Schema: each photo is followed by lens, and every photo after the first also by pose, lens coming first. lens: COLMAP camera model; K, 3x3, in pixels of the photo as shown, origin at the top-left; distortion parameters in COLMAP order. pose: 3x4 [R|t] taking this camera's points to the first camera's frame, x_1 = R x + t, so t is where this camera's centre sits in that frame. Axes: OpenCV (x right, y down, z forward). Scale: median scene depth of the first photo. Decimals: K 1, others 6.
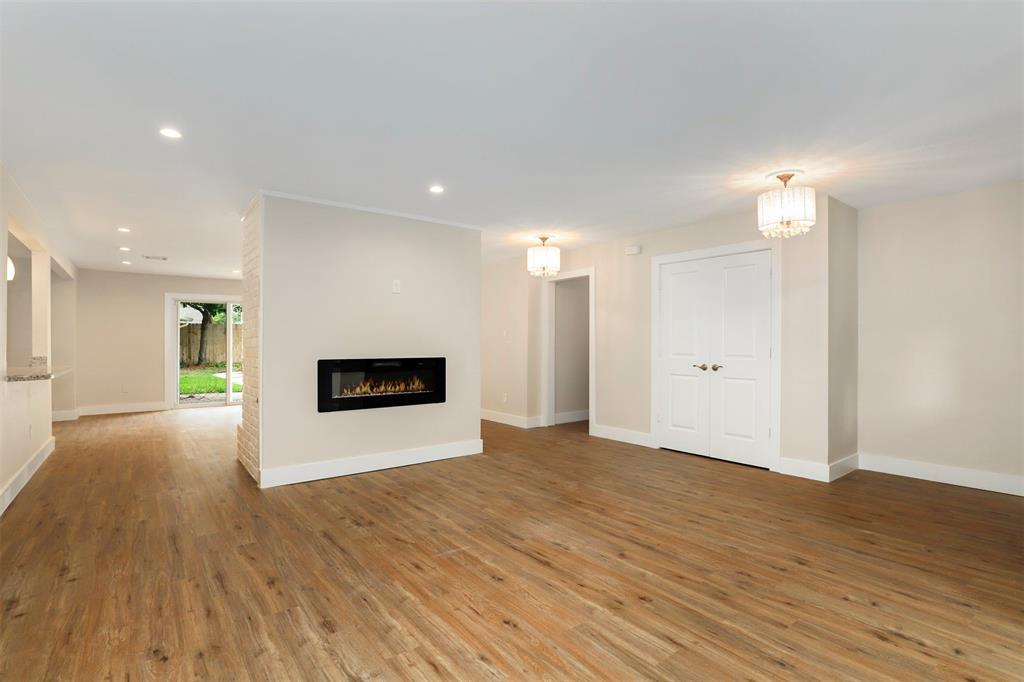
lens RADIAL K [[485.2, 0, 511.5], [0, 485.2, 340.2], [0, 0, 1]] dist [-0.030931, 0.006475]
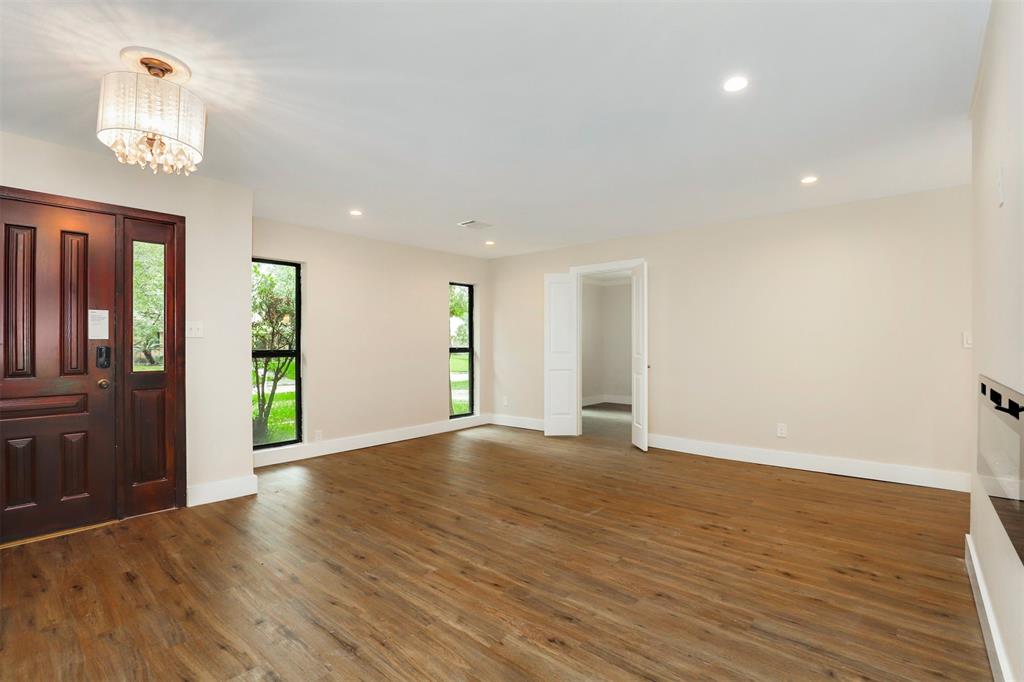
lens RADIAL K [[485.2, 0, 511.5], [0, 485.2, 340.2], [0, 0, 1]] dist [-0.030931, 0.006475]
pose [[-0.981013, -0.000774, -0.193939, 0.301446], [0.002543, 0.999855, -0.016854, 0.014677], [0.193923, -0.017027, -0.980869, 2.010785]]
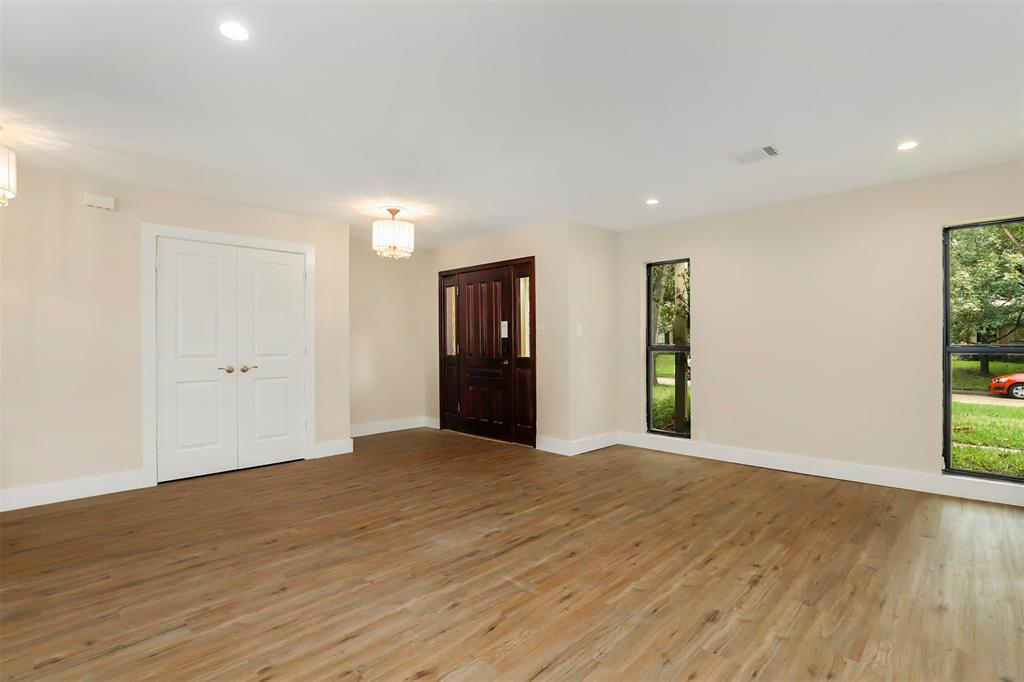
lens RADIAL K [[481.6, 0, 508.2], [0, 481.6, 341.0], [0, 0, 1]] dist [-0.030704, 0.005736]
pose [[-0.124021, 0.001414, 0.992279, -0.885386], [-0.003085, 0.999994, -0.001811, 0.007639], [-0.992275, -0.003286, -0.124016, 1.034768]]
